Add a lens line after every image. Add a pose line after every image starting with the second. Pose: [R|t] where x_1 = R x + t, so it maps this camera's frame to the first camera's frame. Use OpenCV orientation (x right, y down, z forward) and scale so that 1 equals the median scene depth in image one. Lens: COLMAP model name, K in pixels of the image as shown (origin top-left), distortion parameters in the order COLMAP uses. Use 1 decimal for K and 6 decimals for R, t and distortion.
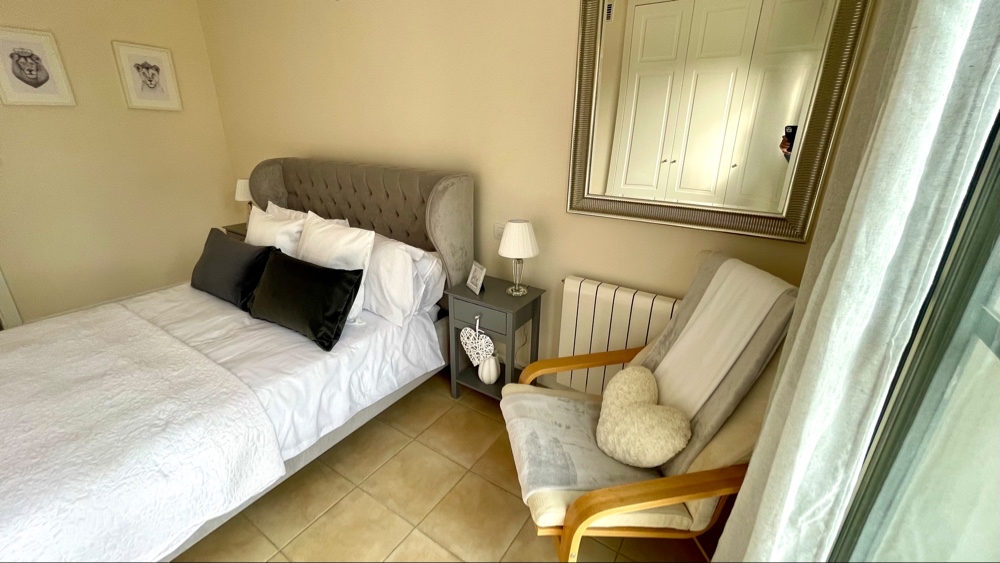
lens RADIAL K [[410.7, 0, 499.8], [0, 410.7, 275.4], [0, 0, 1]] dist [-0.001114, 0.000546]
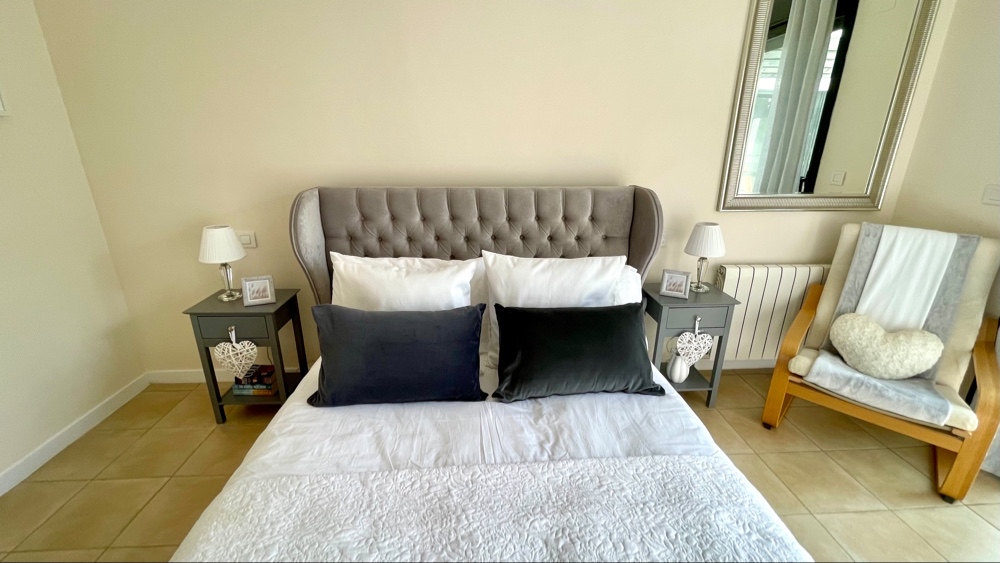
lens RADIAL K [[410.7, 0, 499.8], [0, 410.7, 275.4], [0, 0, 1]] dist [-0.001114, 0.000546]
pose [[0.800965, -0.199283, 0.564571, -1.072622], [0.217146, 0.975466, 0.036253, -0.162773], [-0.557944, 0.093557, 0.824588, 0.420011]]
